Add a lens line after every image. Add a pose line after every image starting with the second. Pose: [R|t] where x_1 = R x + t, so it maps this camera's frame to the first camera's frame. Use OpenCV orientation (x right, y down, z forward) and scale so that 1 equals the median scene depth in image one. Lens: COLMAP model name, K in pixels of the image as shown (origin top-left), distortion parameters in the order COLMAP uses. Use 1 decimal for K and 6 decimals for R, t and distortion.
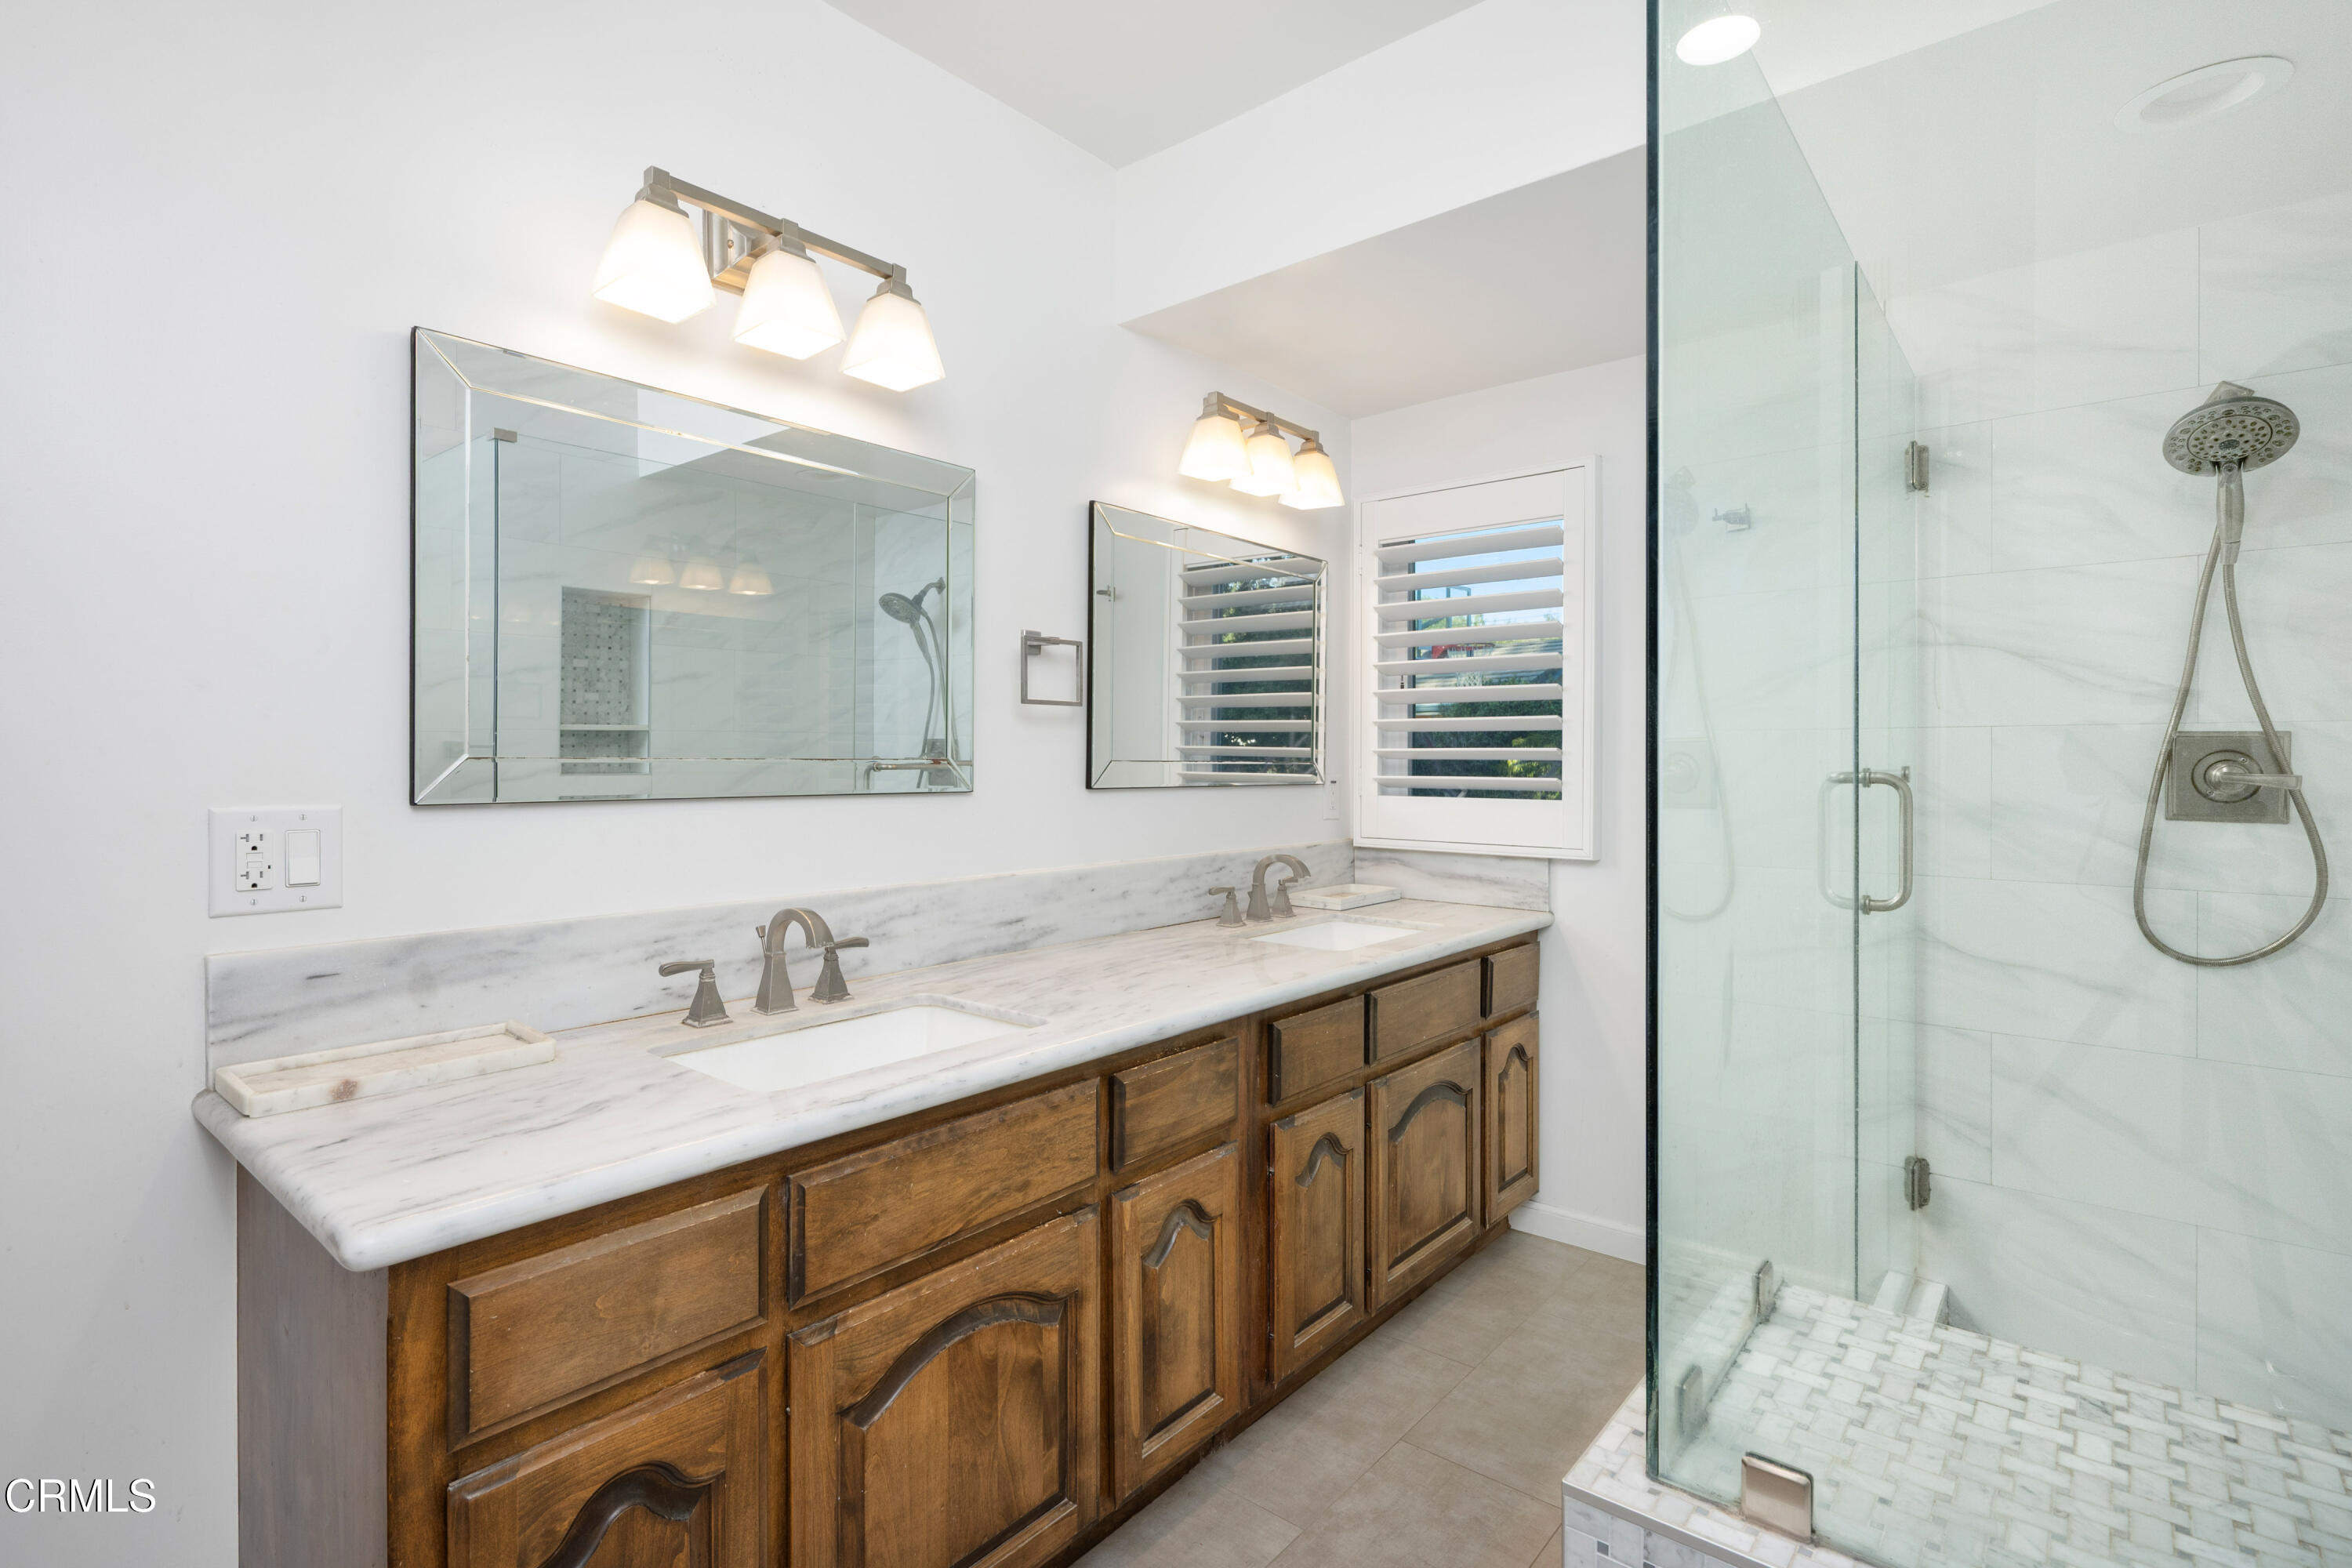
lens RADIAL K [[1101.7, 0, 1182.1], [0, 1101.7, 767.9], [0, 0, 1]] dist [-0.003751, 0.000801]
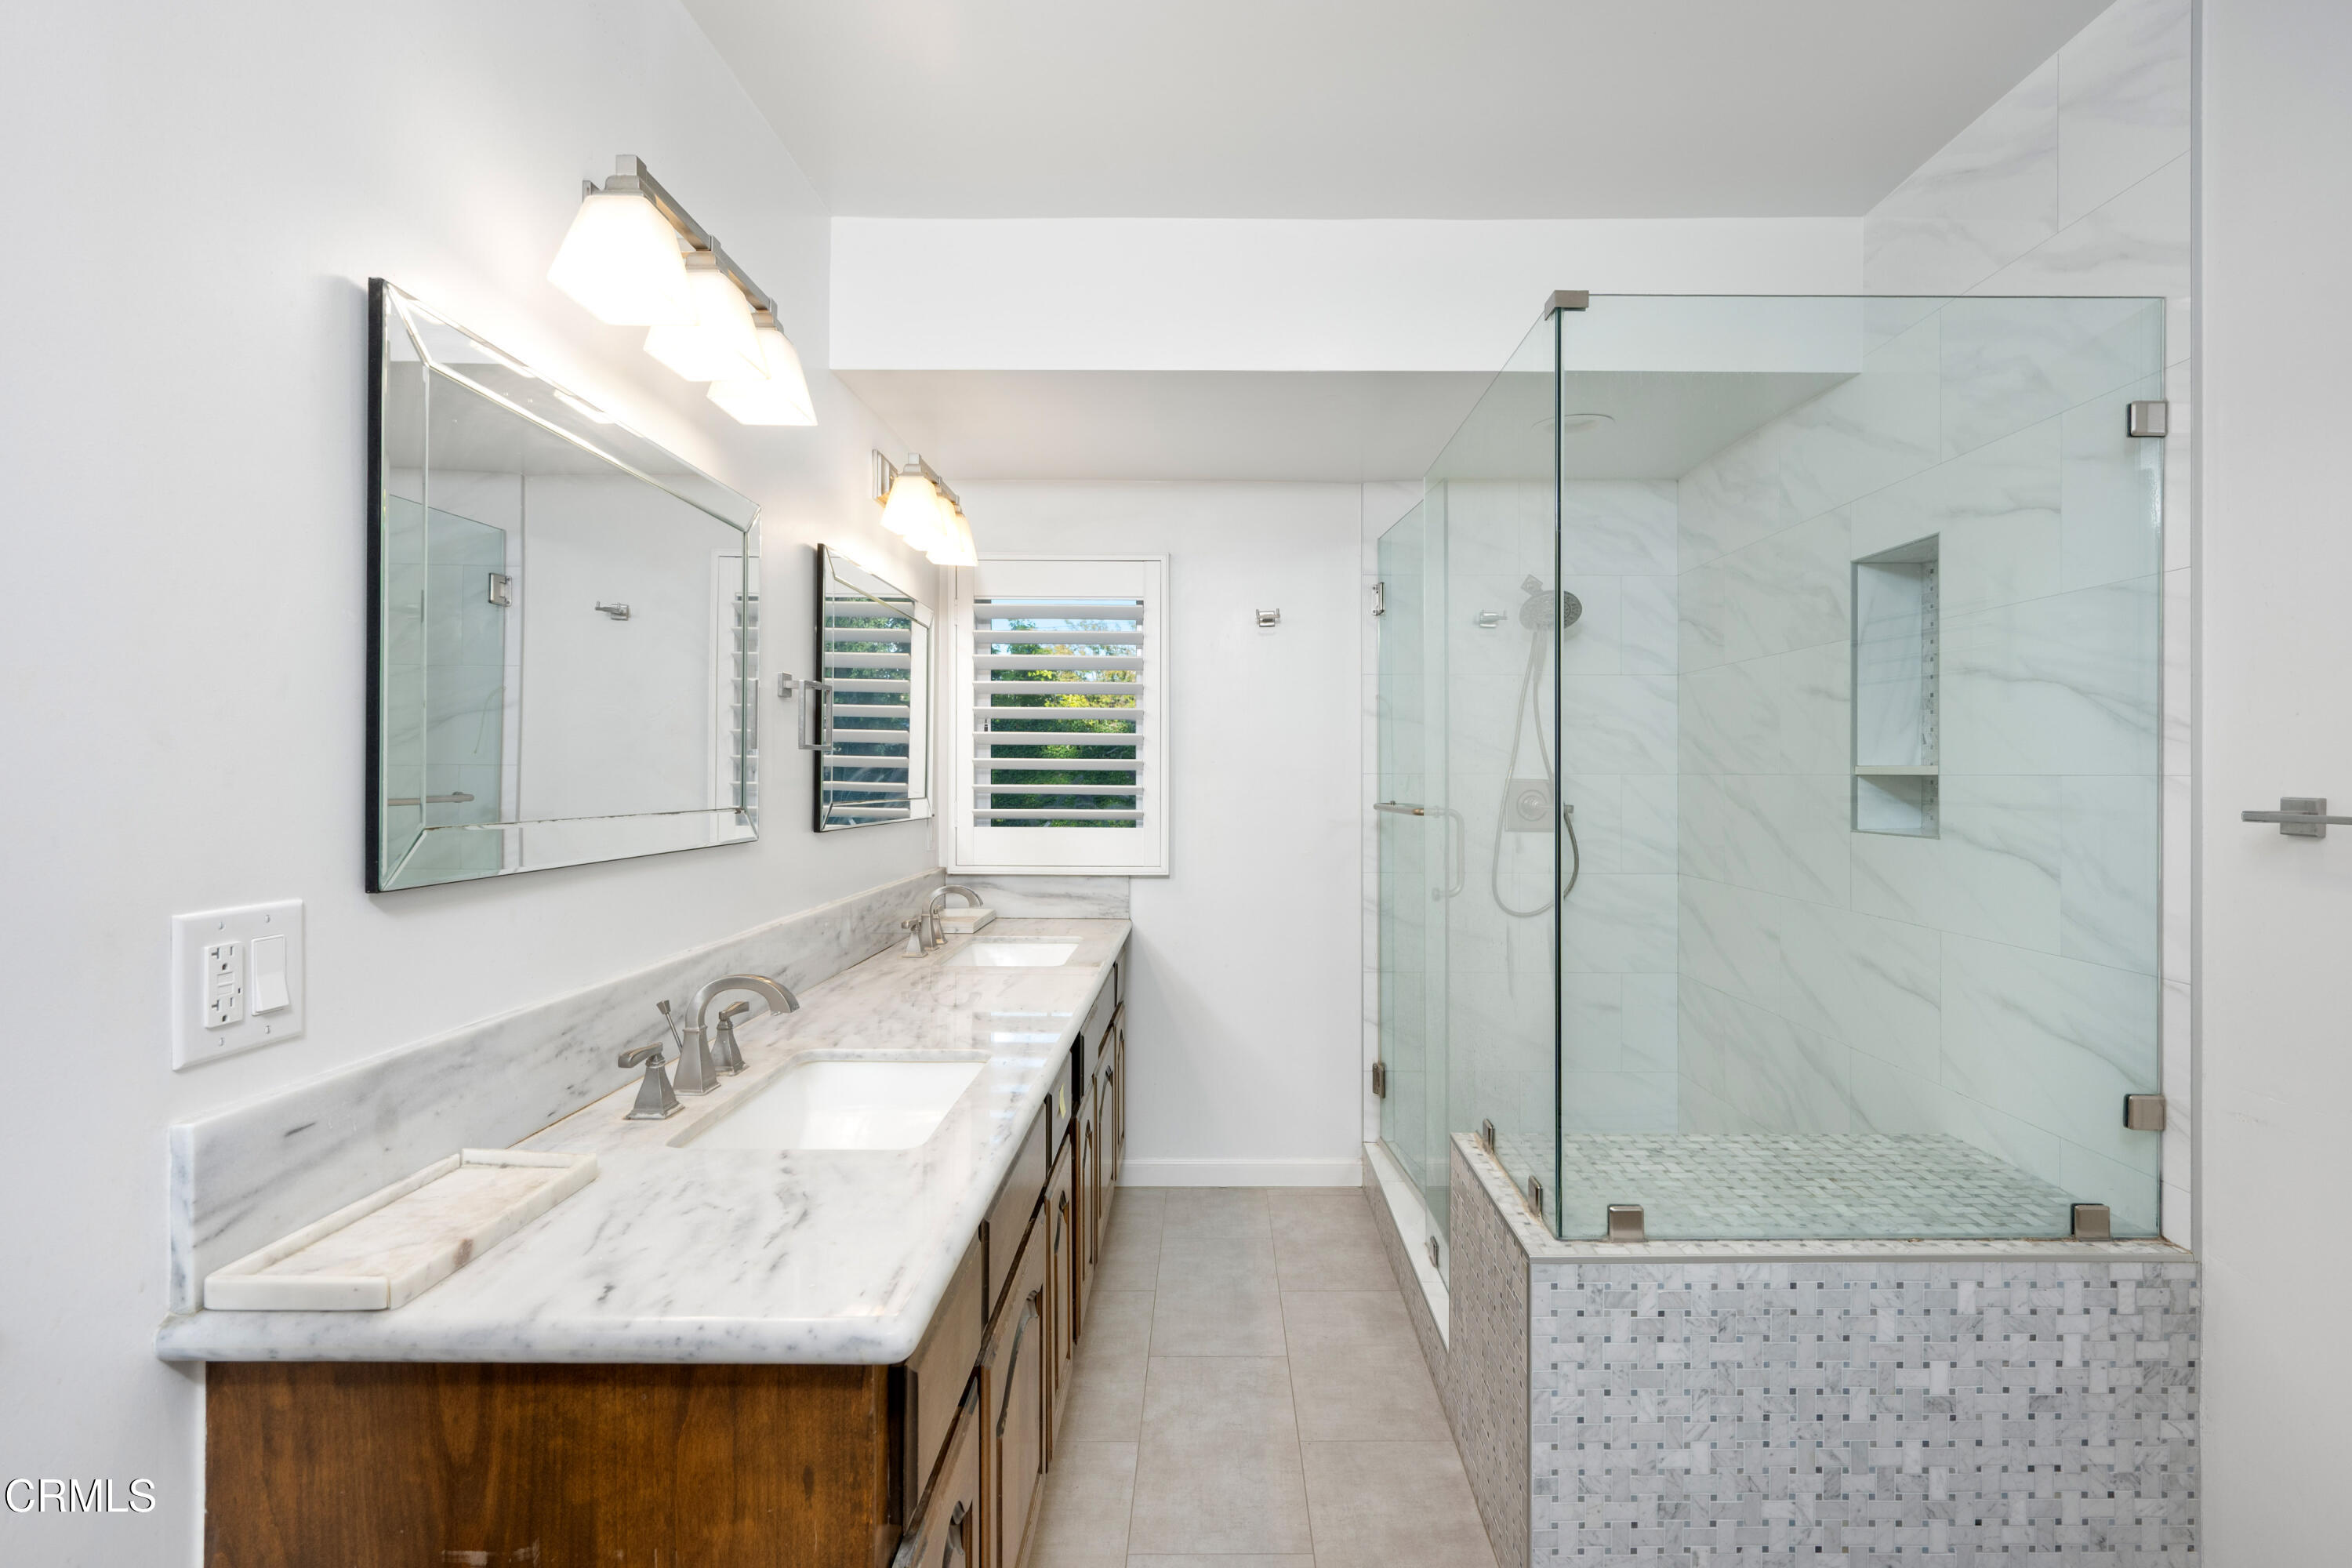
lens RADIAL K [[1076.3, 0, 1200.5], [0, 1076.3, 780.2], [0, 0, 1]] dist [-0.000369, -0.000689]
pose [[0.775524, -0.001232, 0.631317, -0.685401], [0.003338, 0.999992, -0.002149, -0.039539], [-0.631309, 0.003774, 0.775522, 0.040914]]
